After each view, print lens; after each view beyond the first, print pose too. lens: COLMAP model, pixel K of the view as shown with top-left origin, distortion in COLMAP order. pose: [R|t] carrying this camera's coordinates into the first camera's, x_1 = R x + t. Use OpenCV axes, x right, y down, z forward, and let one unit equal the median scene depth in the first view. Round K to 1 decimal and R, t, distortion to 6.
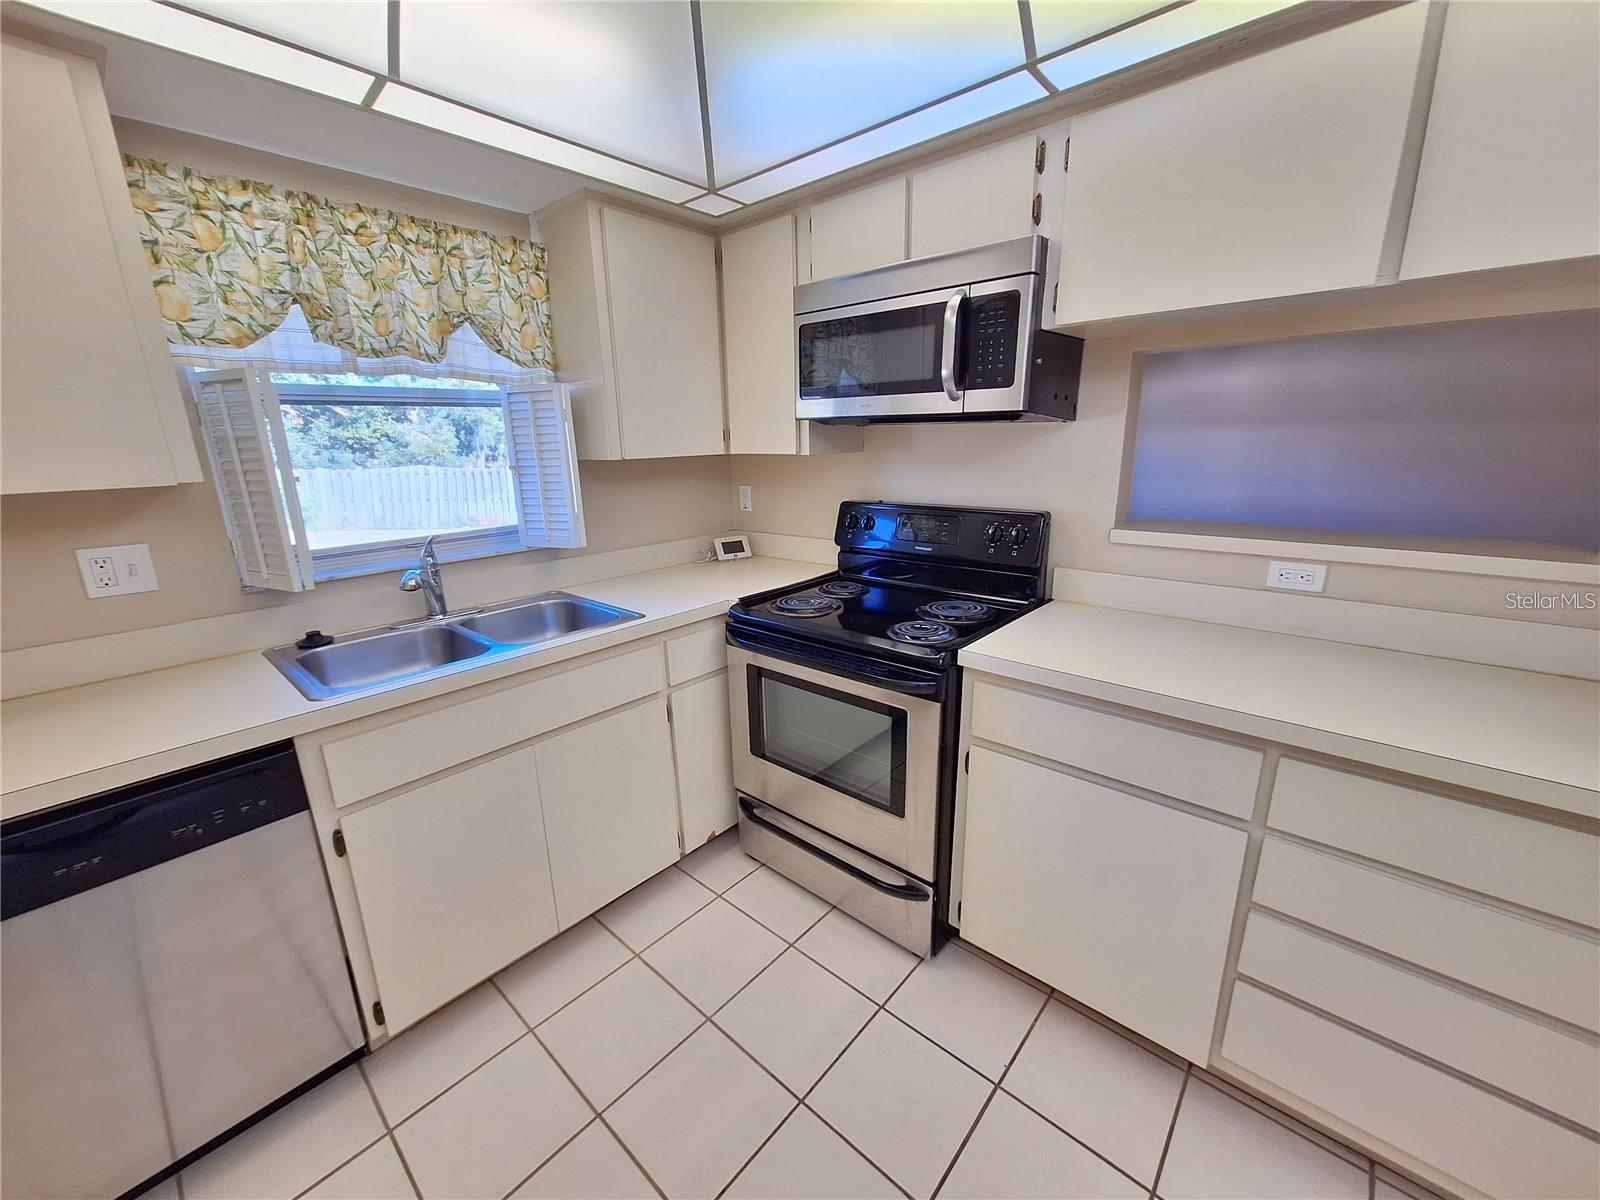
lens RADIAL K [[625.9, 0, 795.8], [0, 625.9, 602.8], [0, 0, 1]] dist [-0.000546, 0.000592]
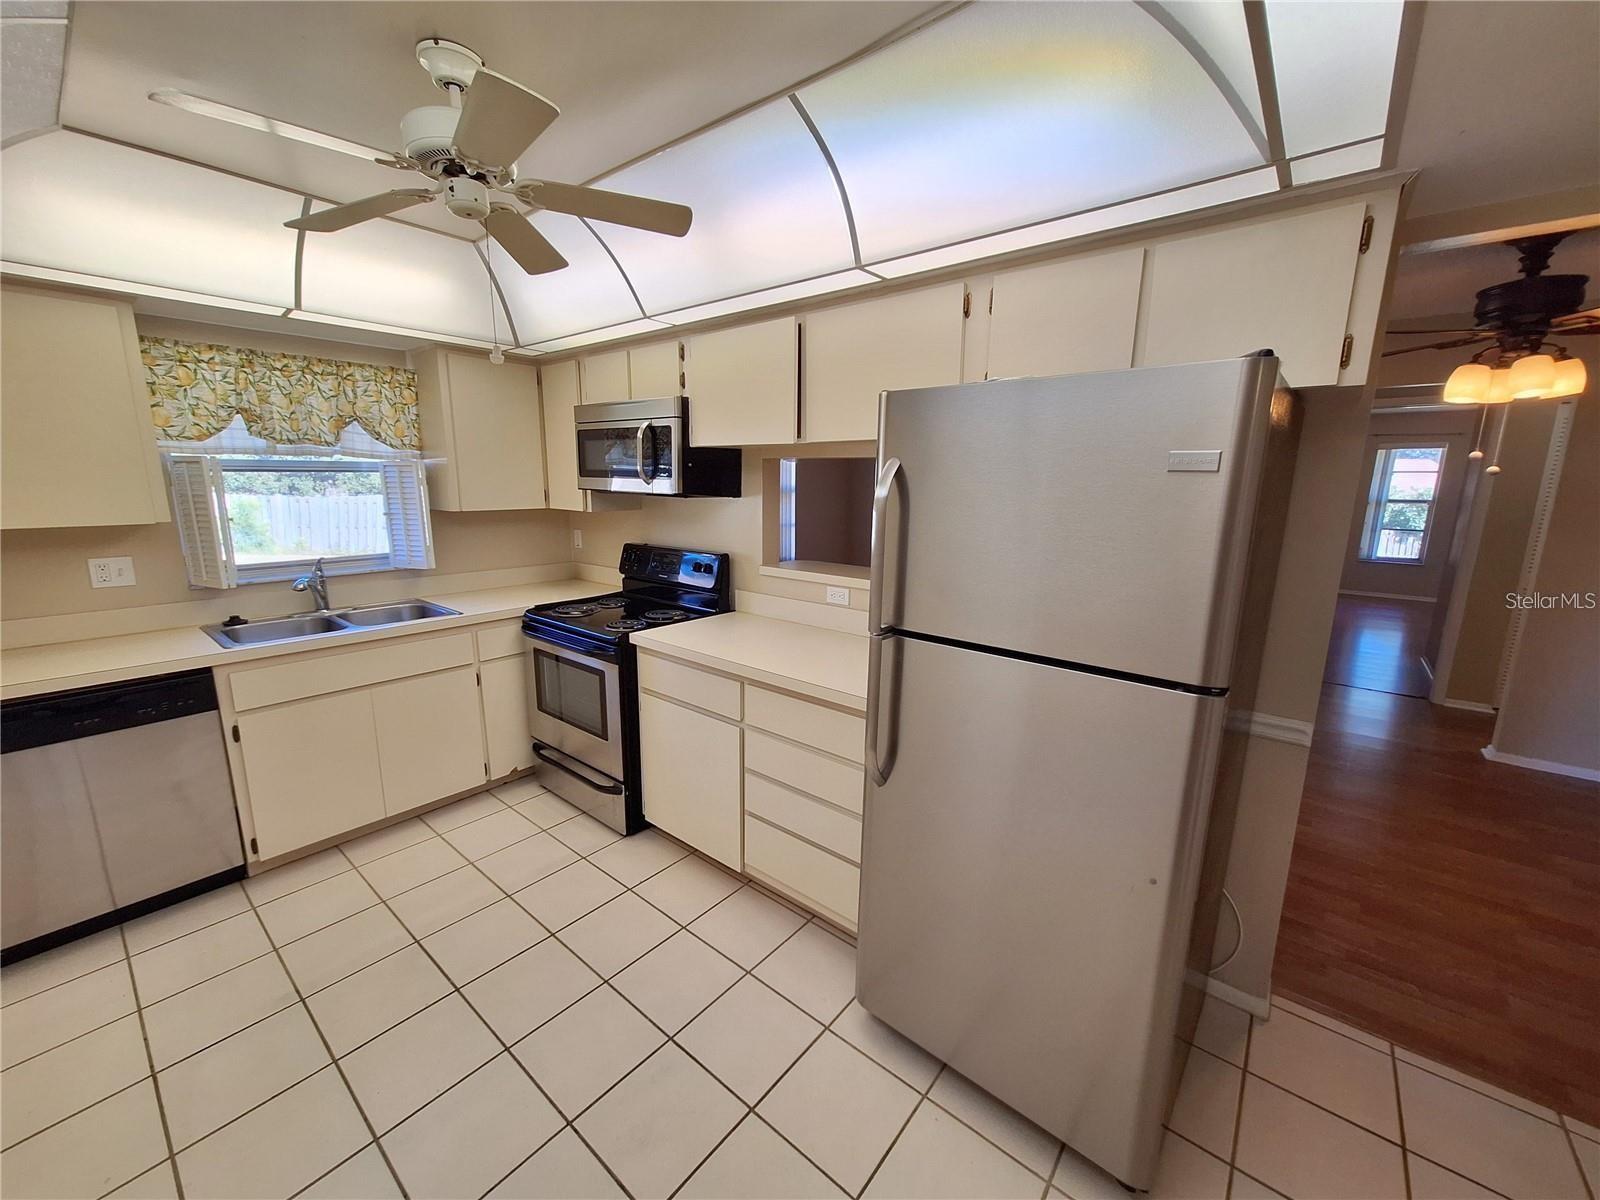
lens RADIAL K [[625.9, 0, 795.8], [0, 625.9, 602.8], [0, 0, 1]] dist [-0.000546, 0.000592]
pose [[0.998853, 0.026092, 0.040156, 0.578388], [-0.023598, 0.997835, -0.061383, 0.077783], [-0.041671, 0.060364, 0.997306, -0.634198]]
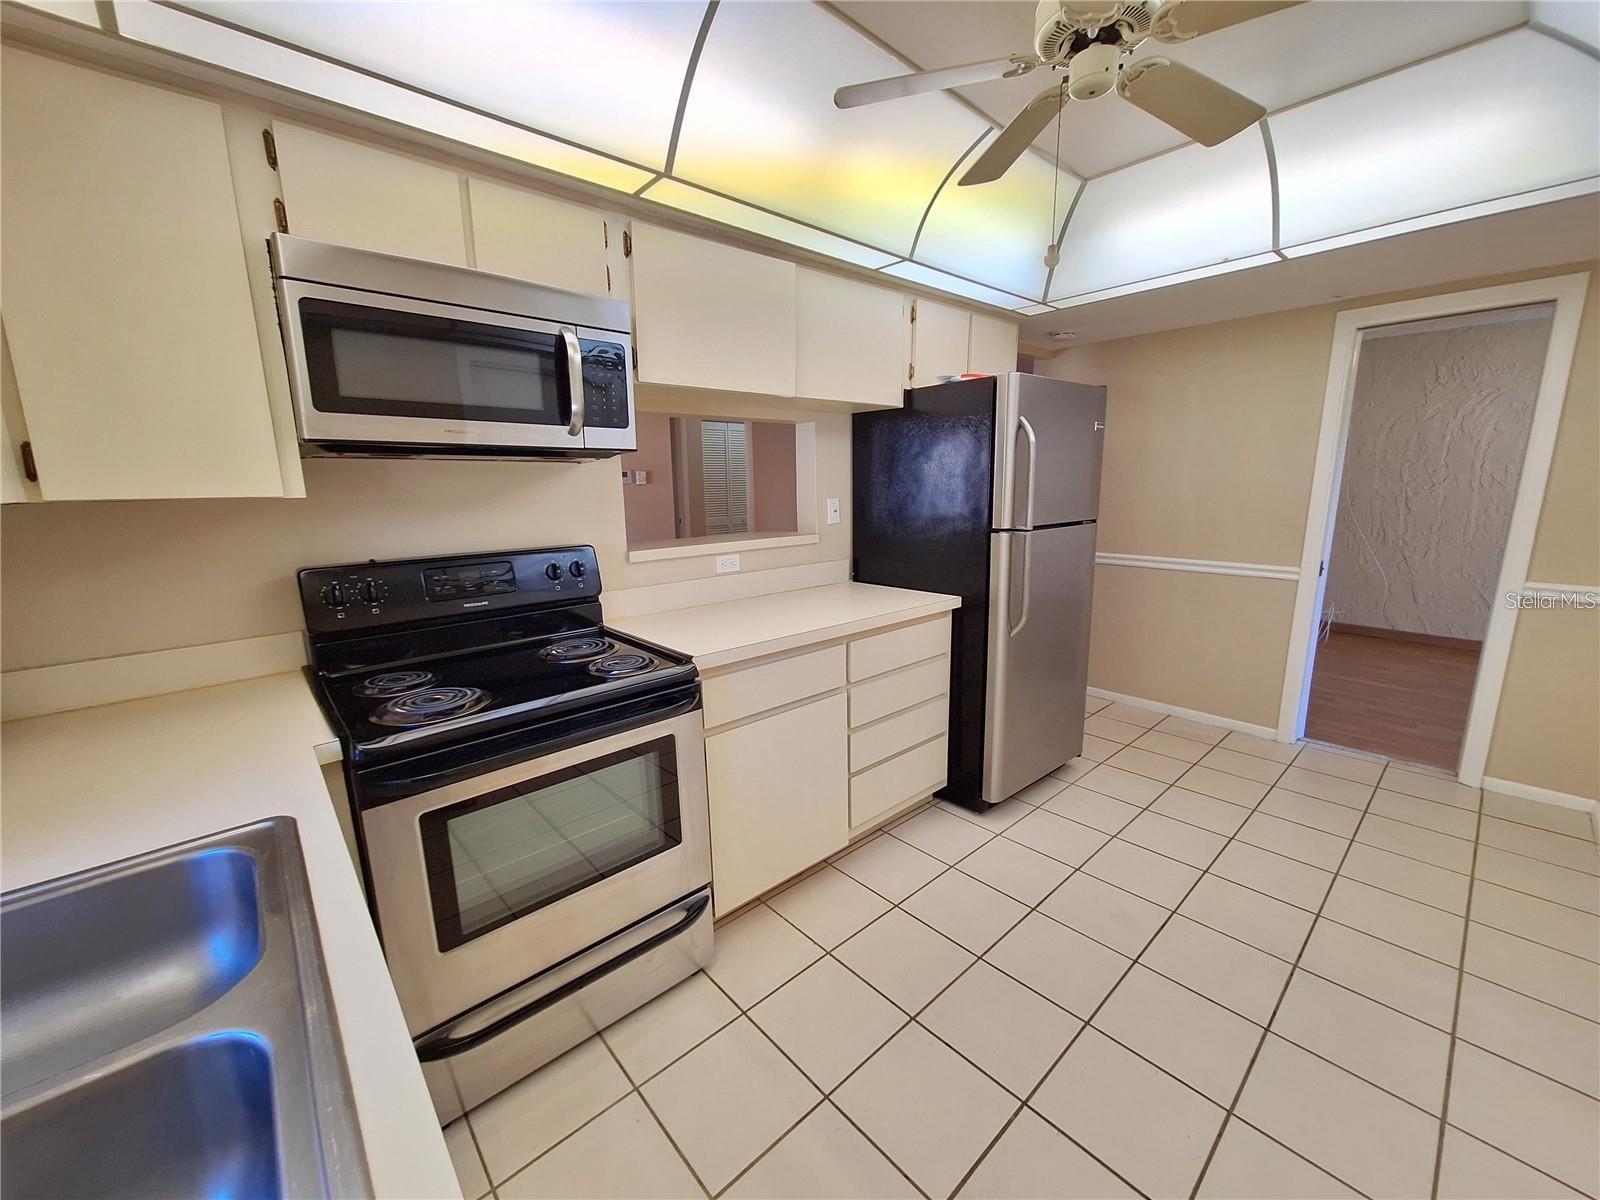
lens RADIAL K [[635.9, 0, 795.7], [0, 635.9, 604.9], [0, 0, 1]] dist [-0.000122, 0.000129]
pose [[0.112925, -0.171725, 0.978651, -0.737002], [0.267539, 0.953830, 0.136498, -0.110014], [-0.956907, 0.246414, 0.153655, 0.572347]]
